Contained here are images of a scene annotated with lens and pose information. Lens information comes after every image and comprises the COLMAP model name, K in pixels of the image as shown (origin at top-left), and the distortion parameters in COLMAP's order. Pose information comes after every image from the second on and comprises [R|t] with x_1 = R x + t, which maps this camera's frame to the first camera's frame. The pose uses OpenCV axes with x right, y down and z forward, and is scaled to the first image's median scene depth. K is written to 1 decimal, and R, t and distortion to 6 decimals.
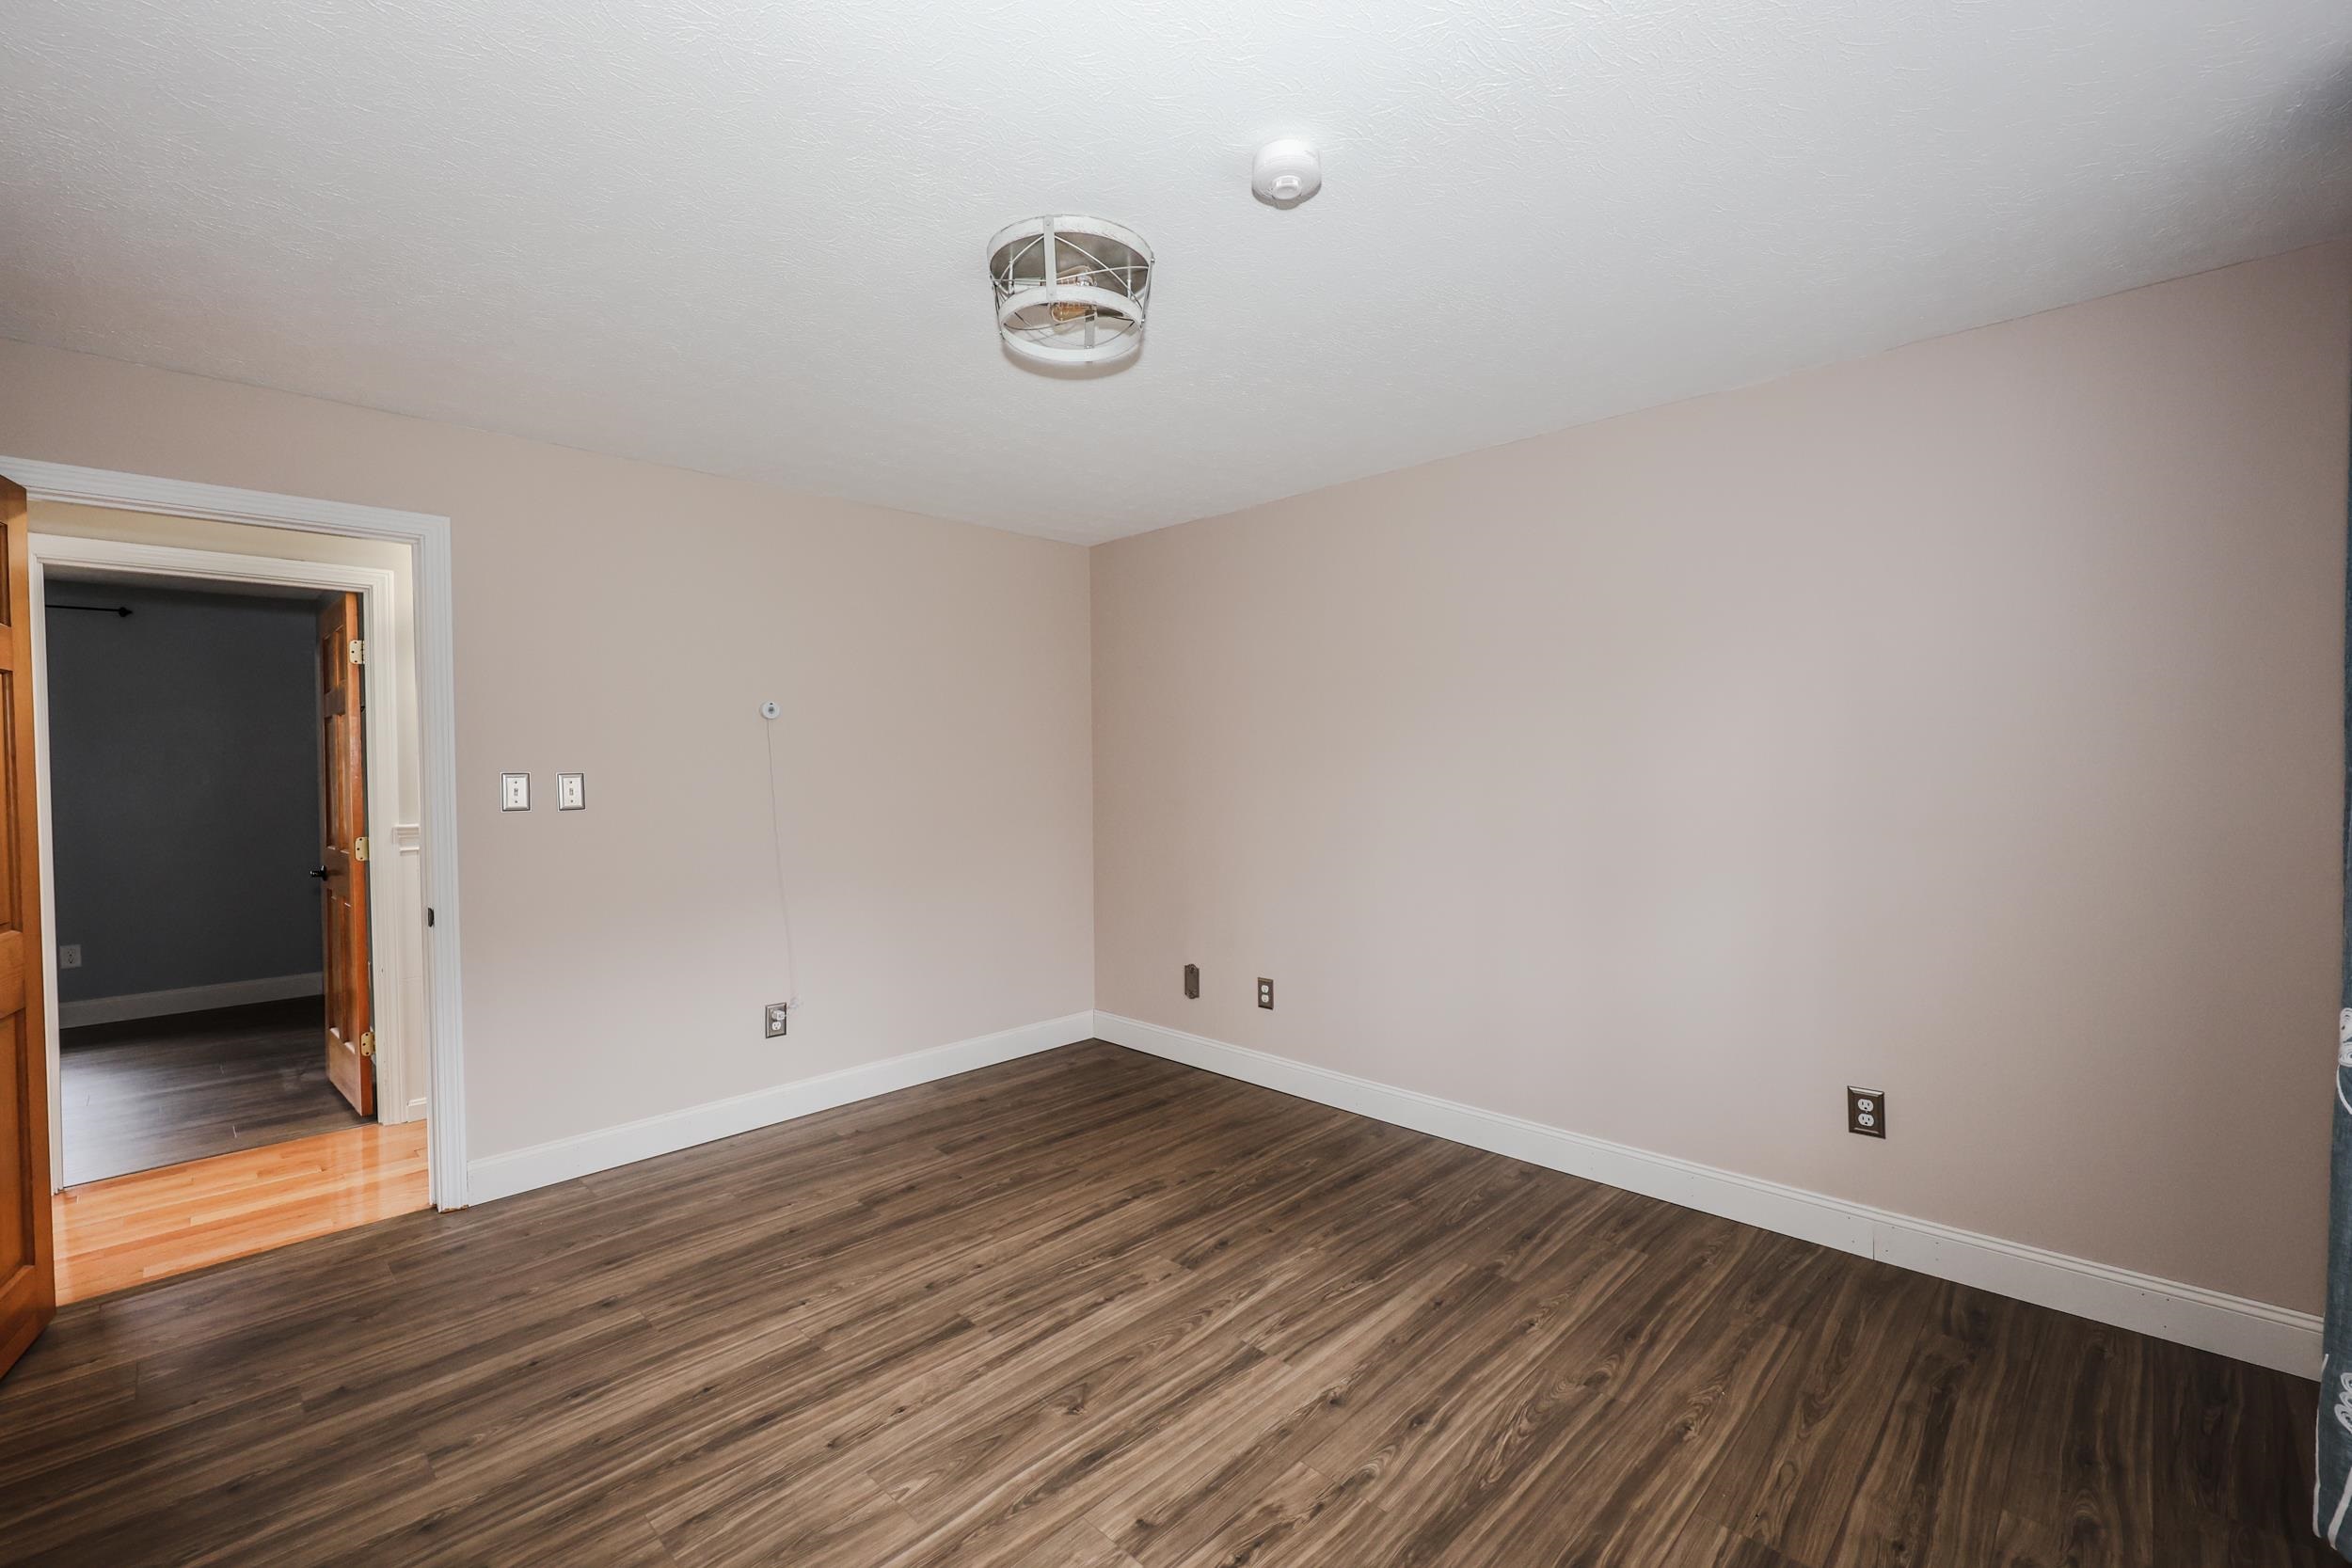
lens RADIAL K [[988.4, 0, 1176.0], [0, 988.4, 784.0], [0, 0, 1]] dist [-0.014252, 0.000037]
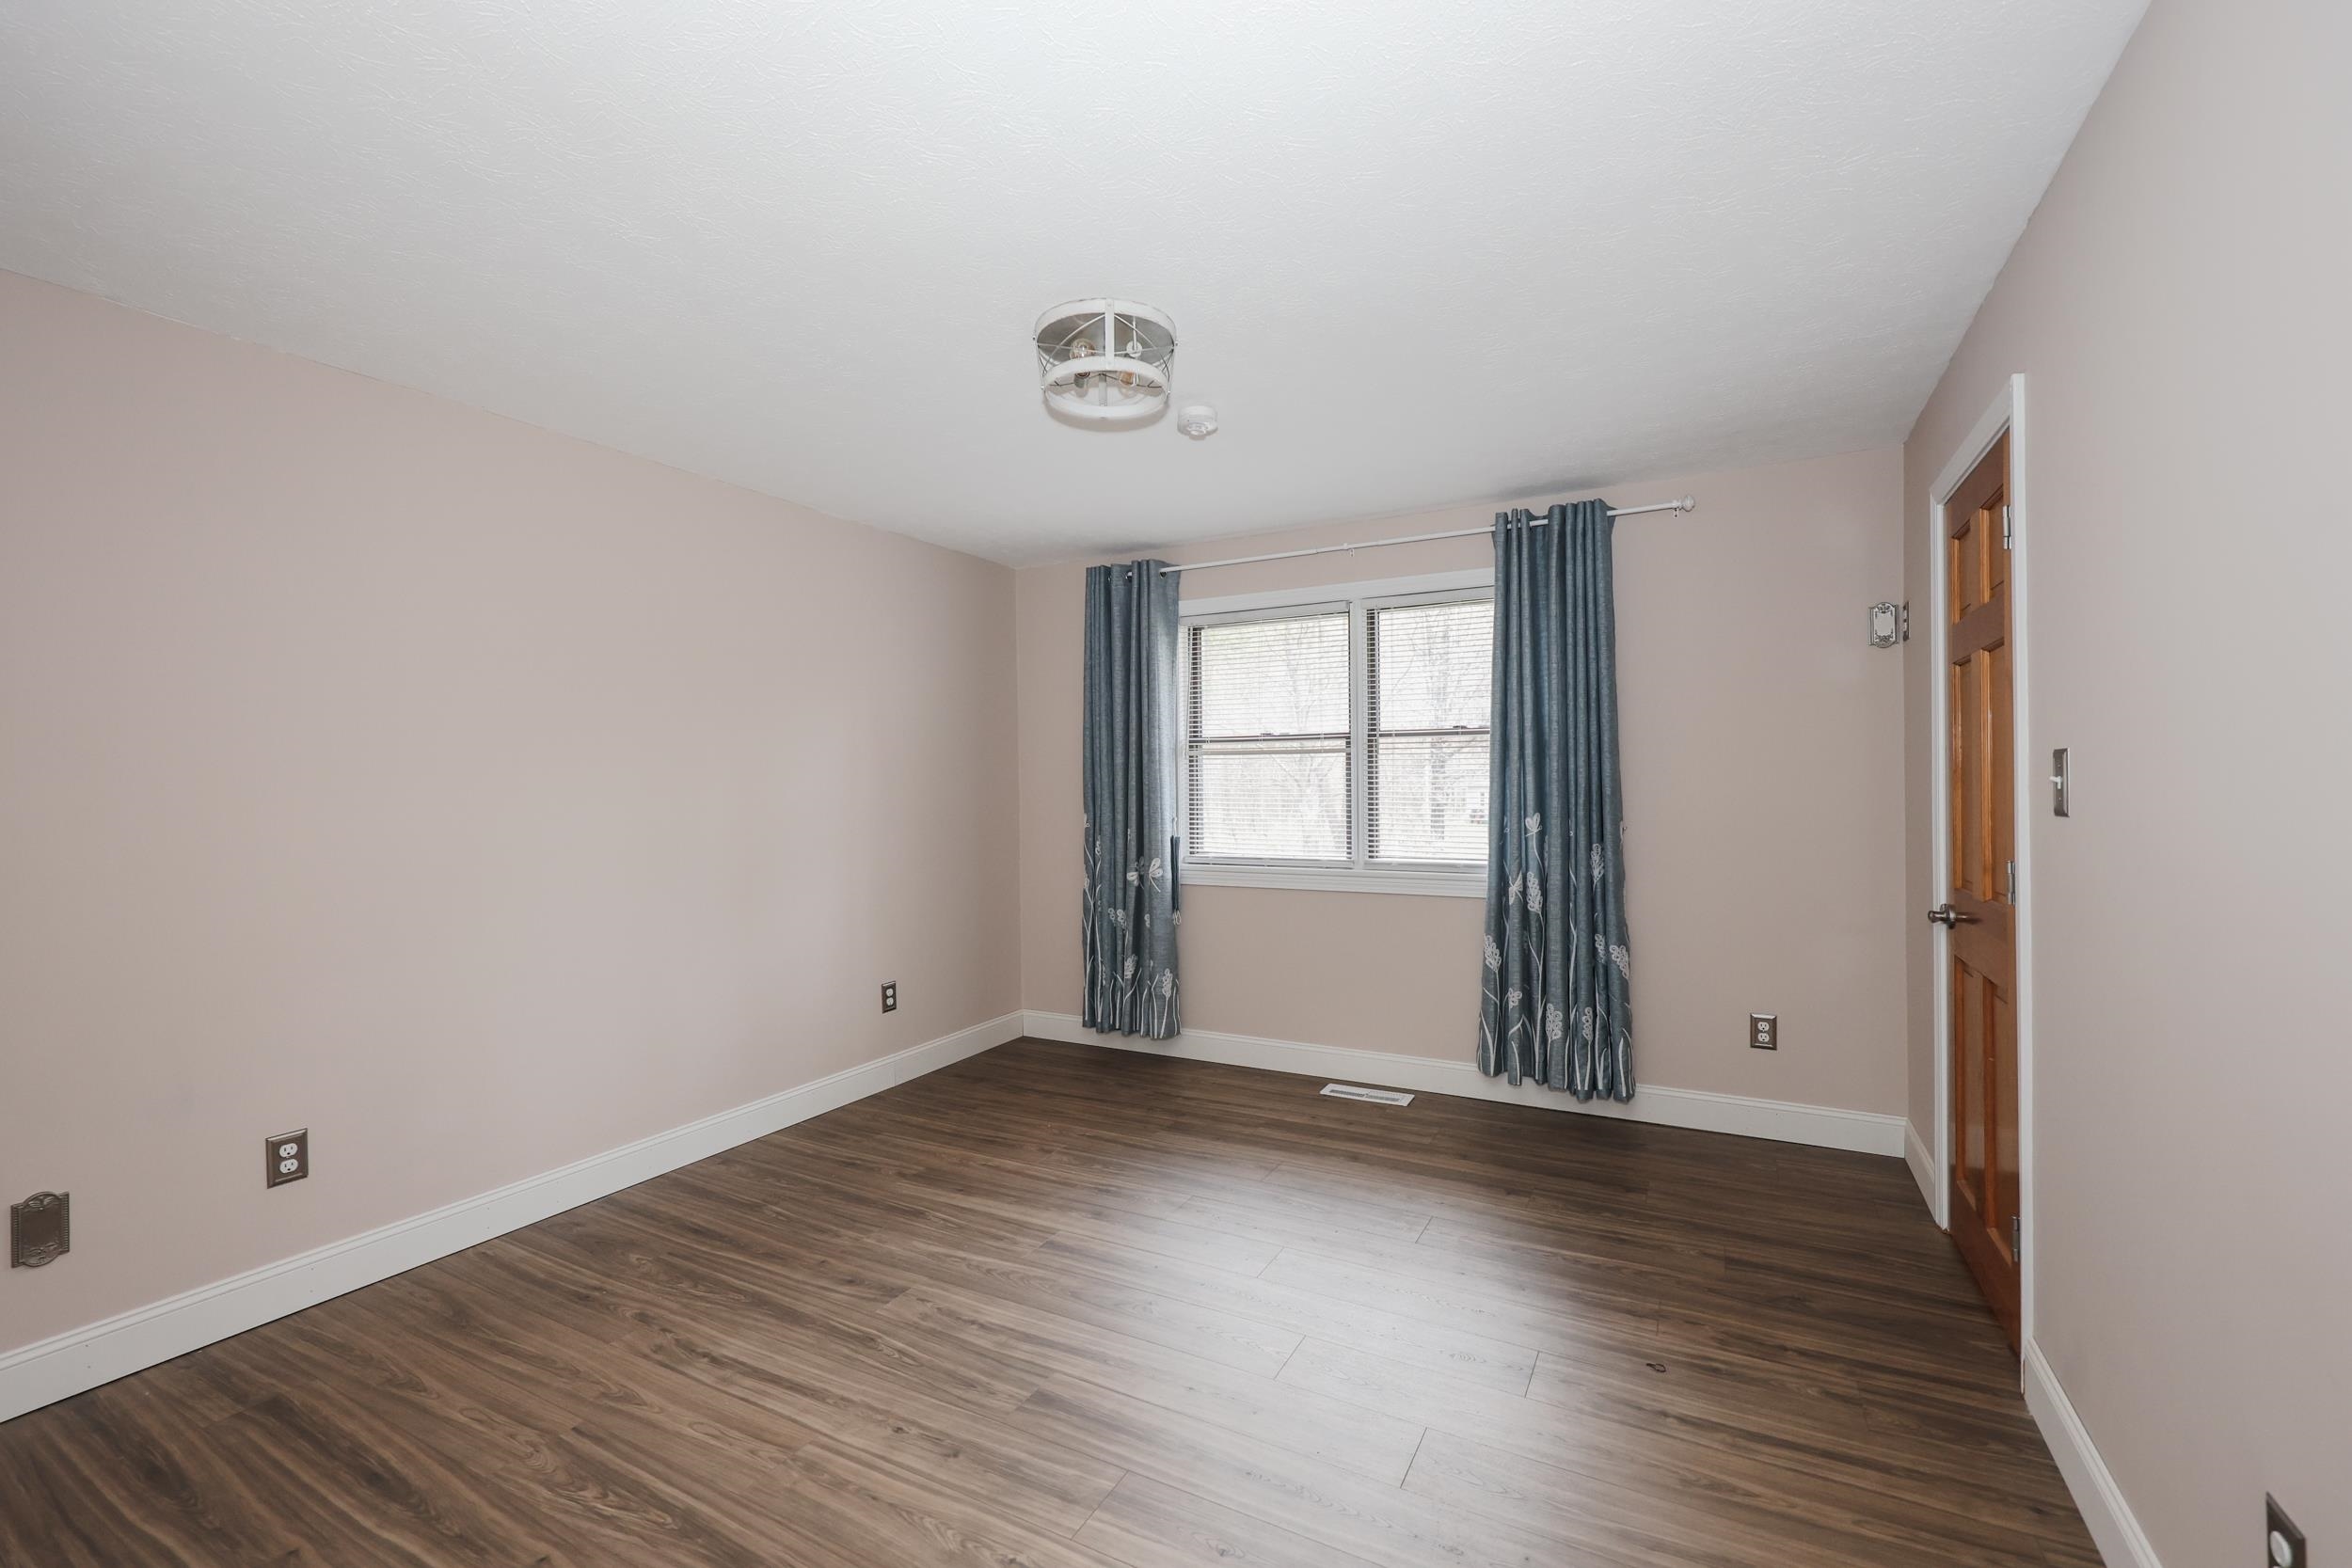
lens RADIAL K [[973.7, 0, 1170.3], [0, 973.7, 789.6], [0, 0, 1]] dist [0.006002, 0.000000]
pose [[-0.258108, -0.000948, 0.966115, -0.948206], [0.028420, 0.999559, 0.008574, -0.006583], [-0.965698, 0.029670, -0.257968, 0.939697]]
